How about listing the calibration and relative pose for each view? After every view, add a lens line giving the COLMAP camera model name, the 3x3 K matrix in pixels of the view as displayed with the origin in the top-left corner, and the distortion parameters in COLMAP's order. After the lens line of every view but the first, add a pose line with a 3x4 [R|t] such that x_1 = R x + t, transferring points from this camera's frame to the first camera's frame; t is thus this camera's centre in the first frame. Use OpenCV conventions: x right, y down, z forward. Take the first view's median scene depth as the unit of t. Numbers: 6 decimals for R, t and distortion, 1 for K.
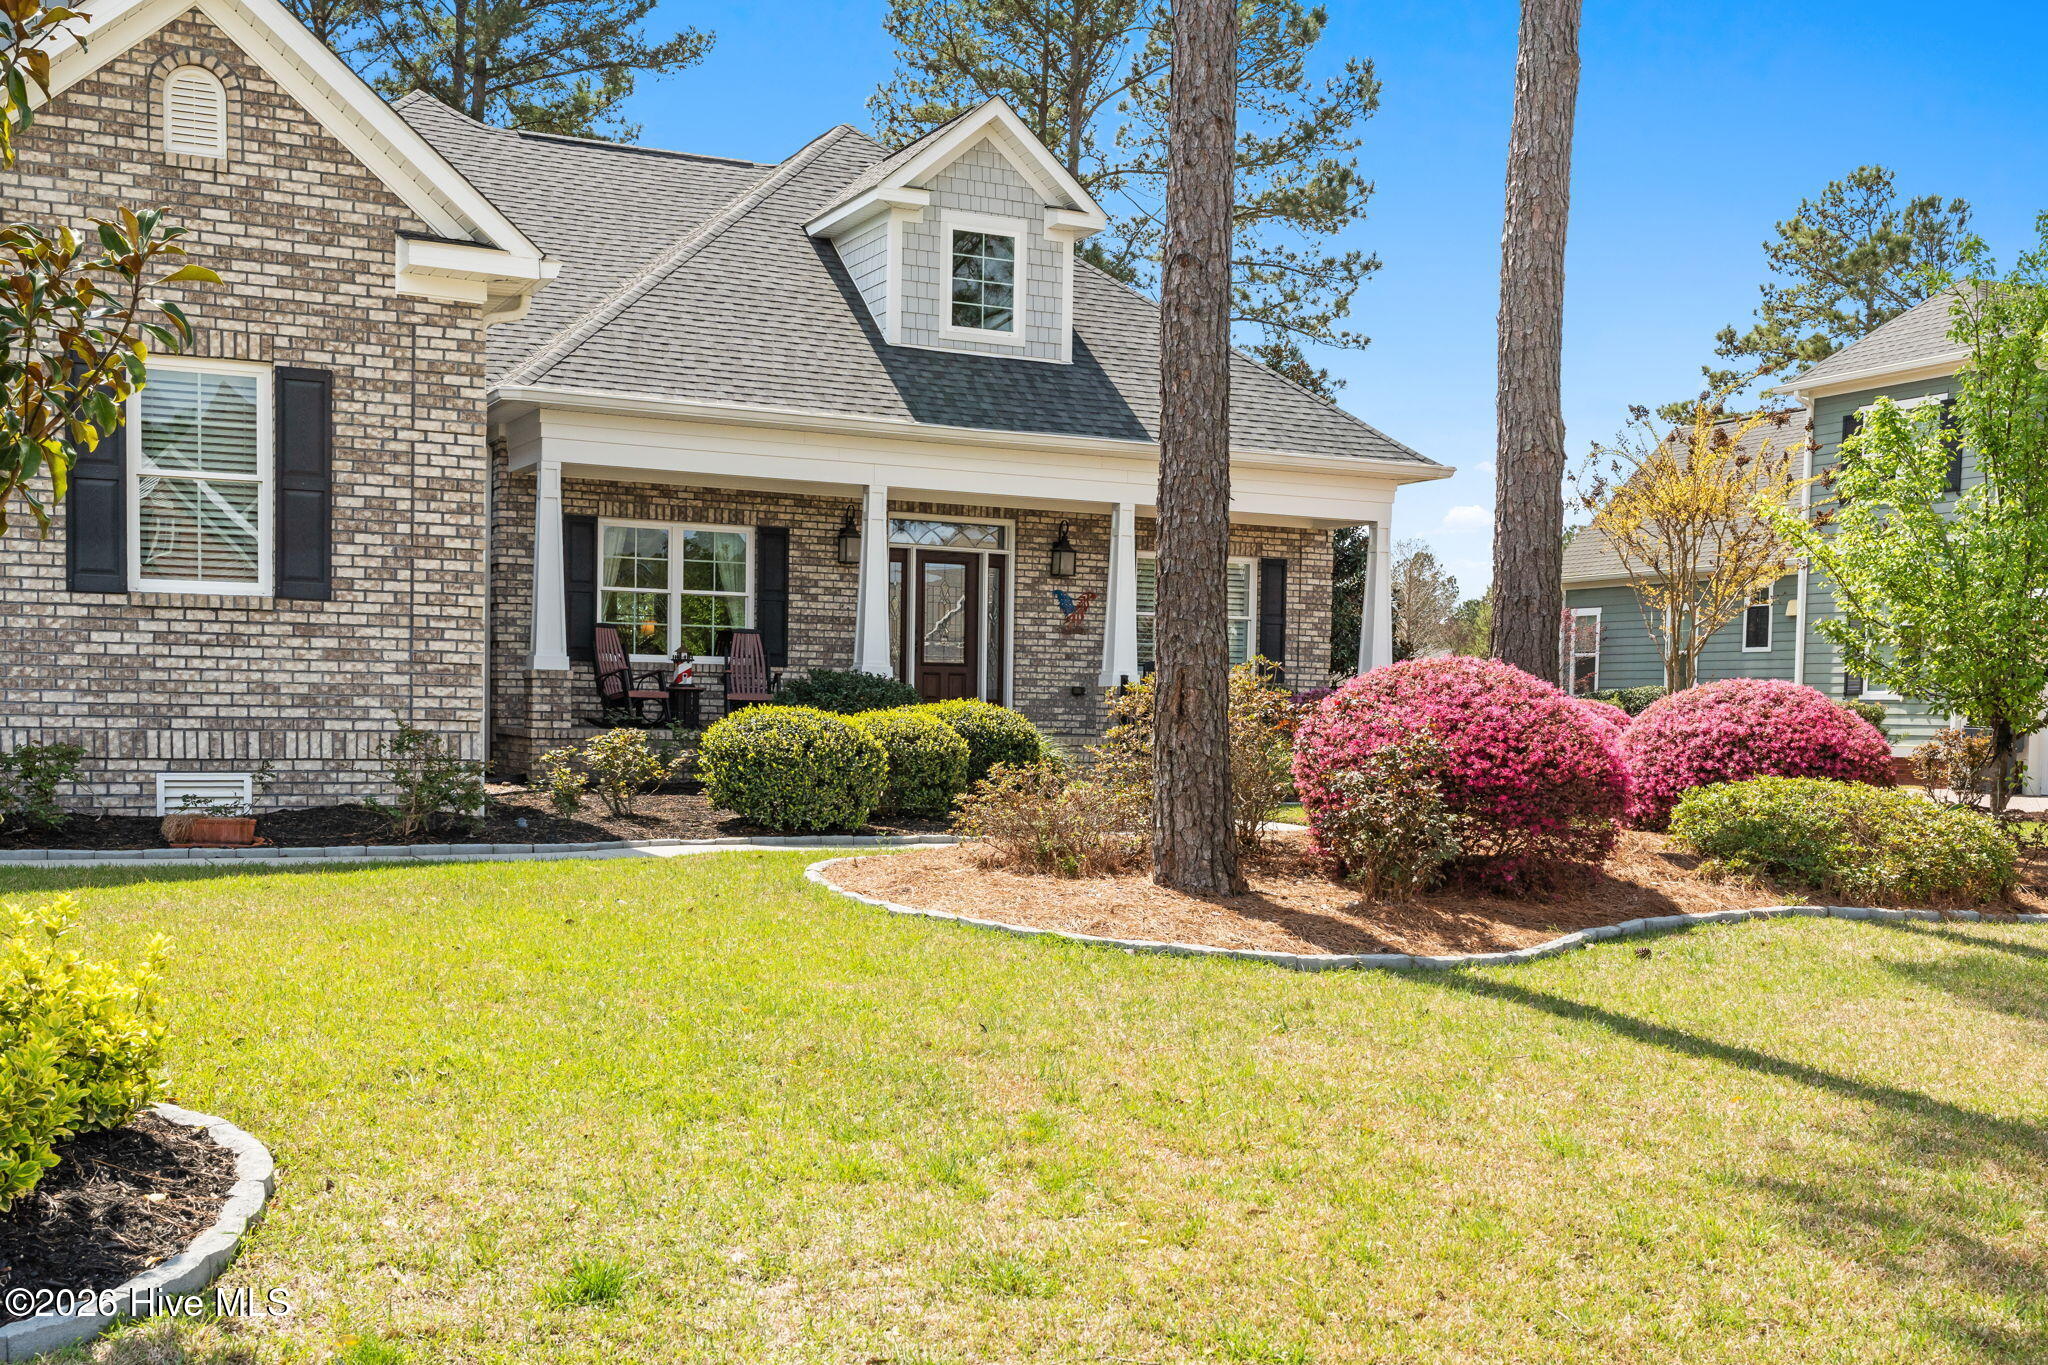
lens RADIAL K [[2104.4, 0, 1023.2], [0, 2104.4, 861.4], [0, 0, 1]] dist [0.001626, -0.009779]
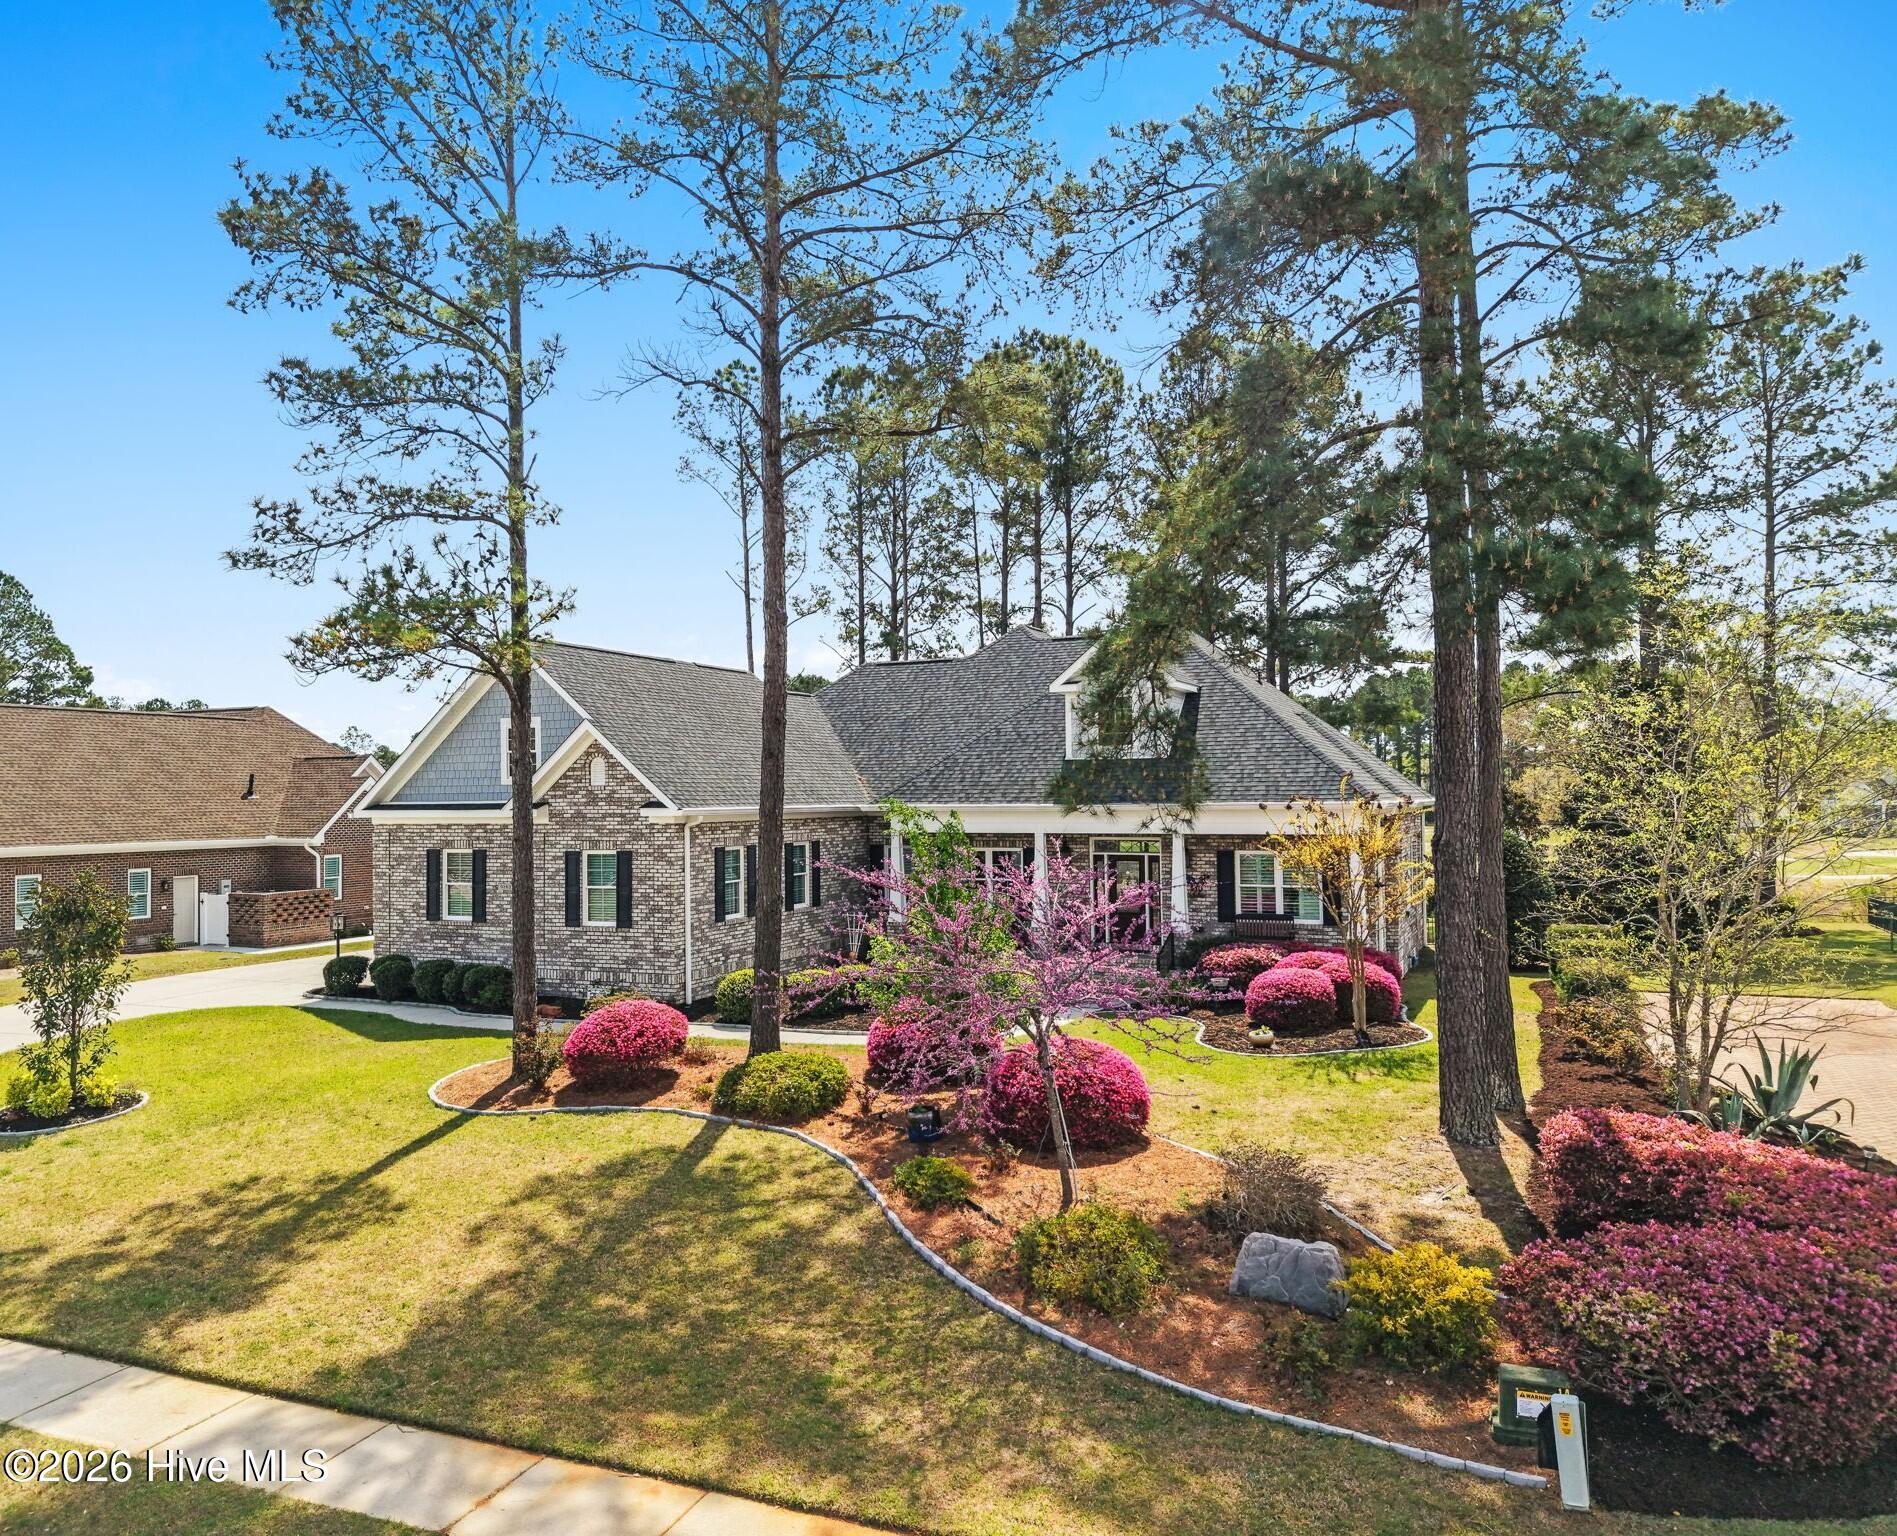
lens RADIAL K [[1378.5, 0, 877.5], [0, 1378.5, 778.4], [0, 0, 1]] dist [0.010147, -0.001289]
pose [[0.618749, -0.040115, -0.784564, 0.846008], [-0.031266, 0.996647, -0.075618, -0.119534], [0.784966, 0.071319, 0.615420, 0.043257]]
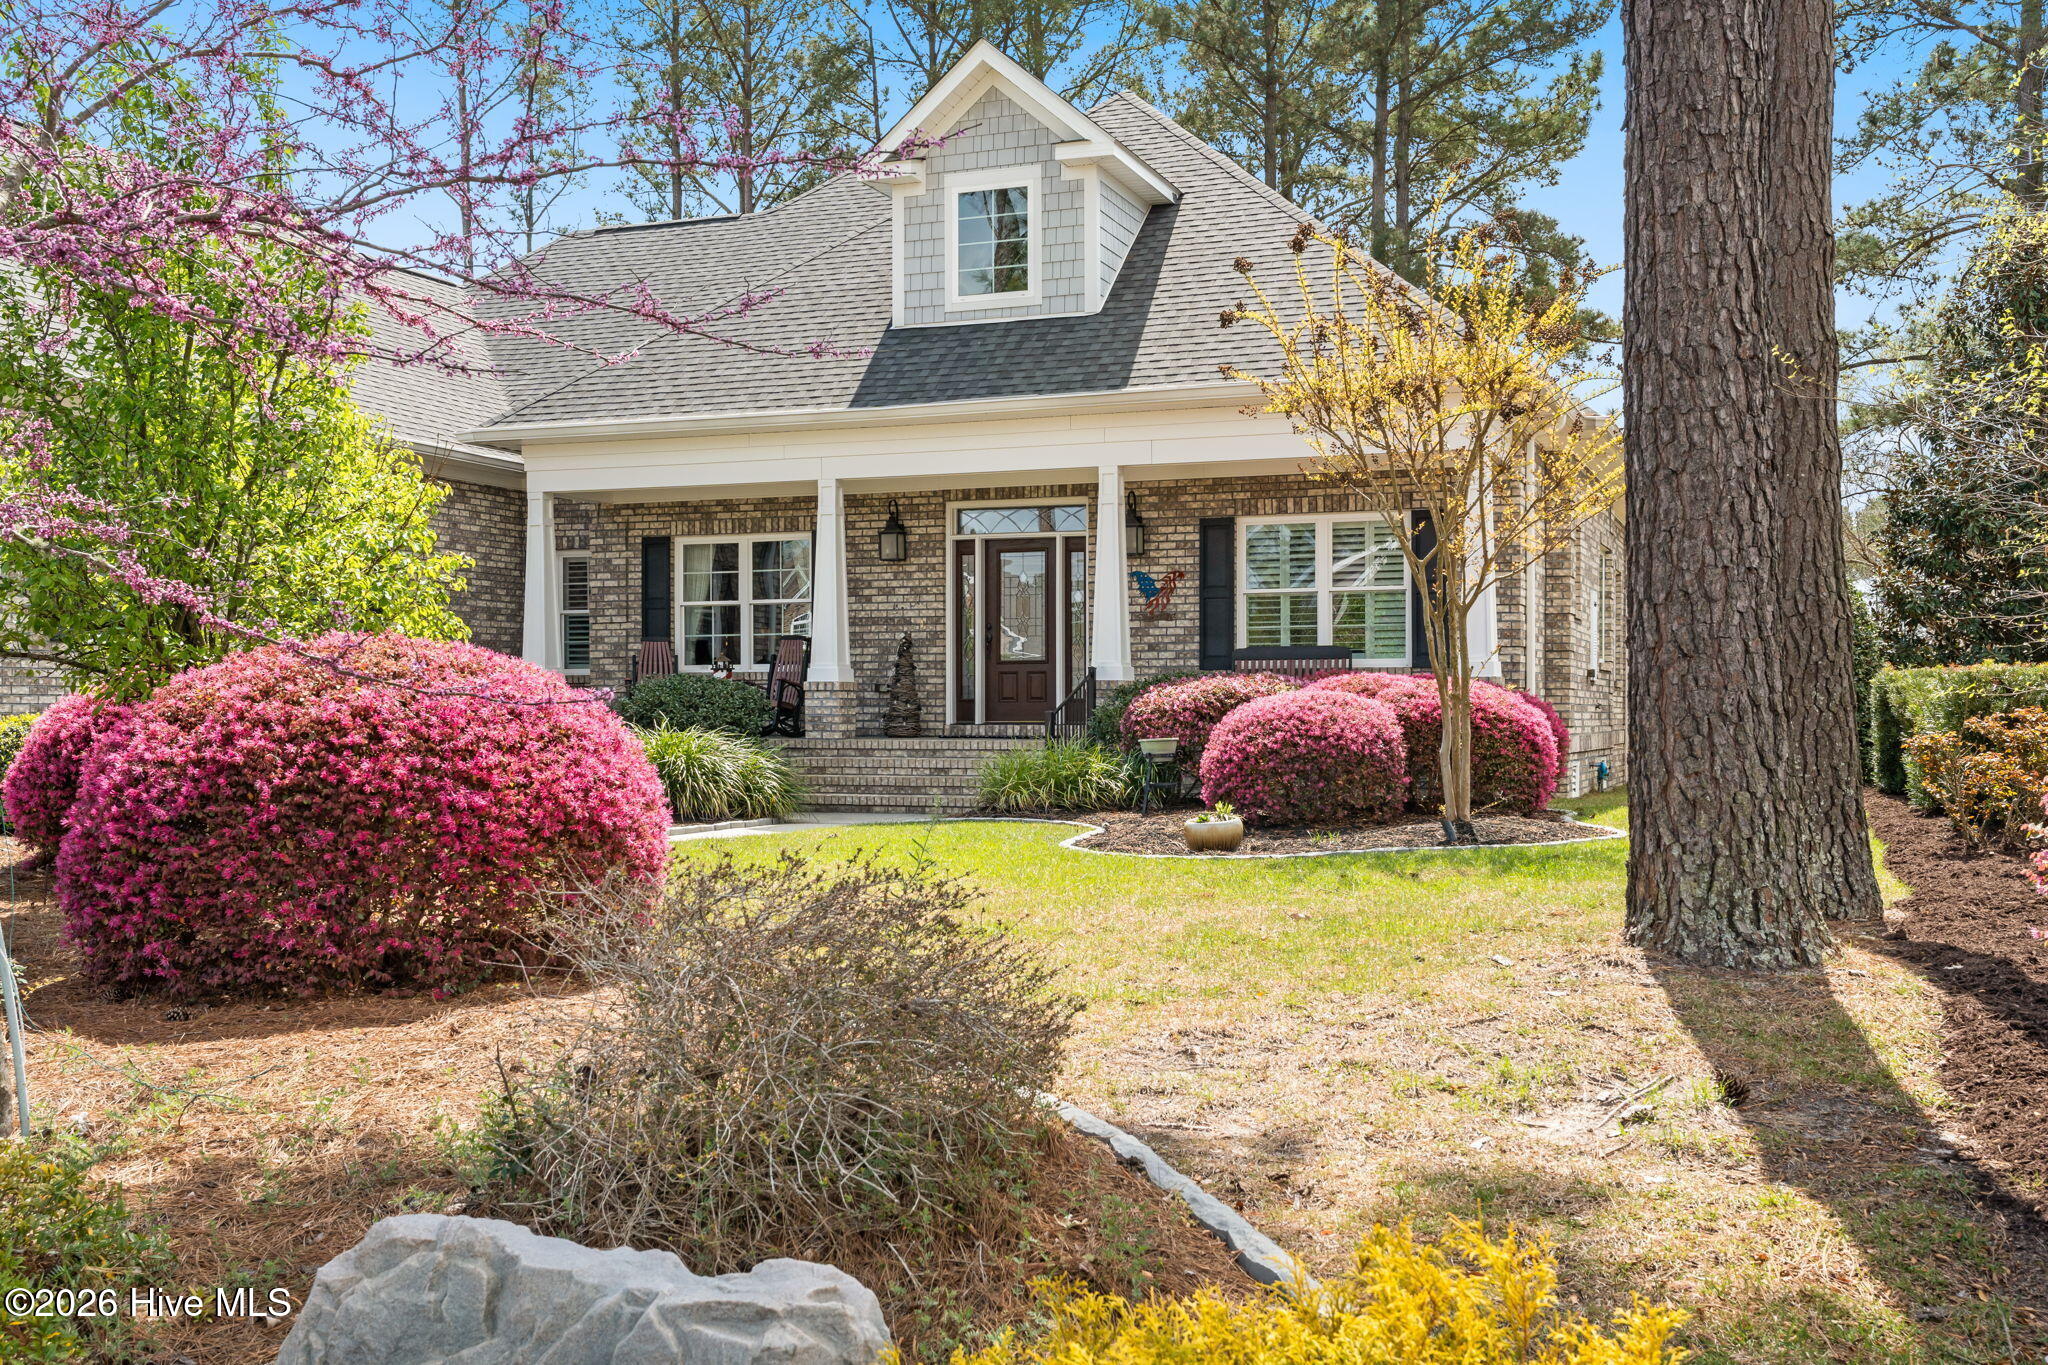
lens RADIAL K [[2025.8, 0, 1039.9], [0, 2025.8, 739.7], [0, 0, 1]] dist [0.006510, -0.004771]
pose [[0.685200, -0.013042, -0.728238, 0.631635], [-0.035854, 0.998024, -0.051609, -0.016156], [0.727472, 0.061473, 0.683378, 0.429857]]
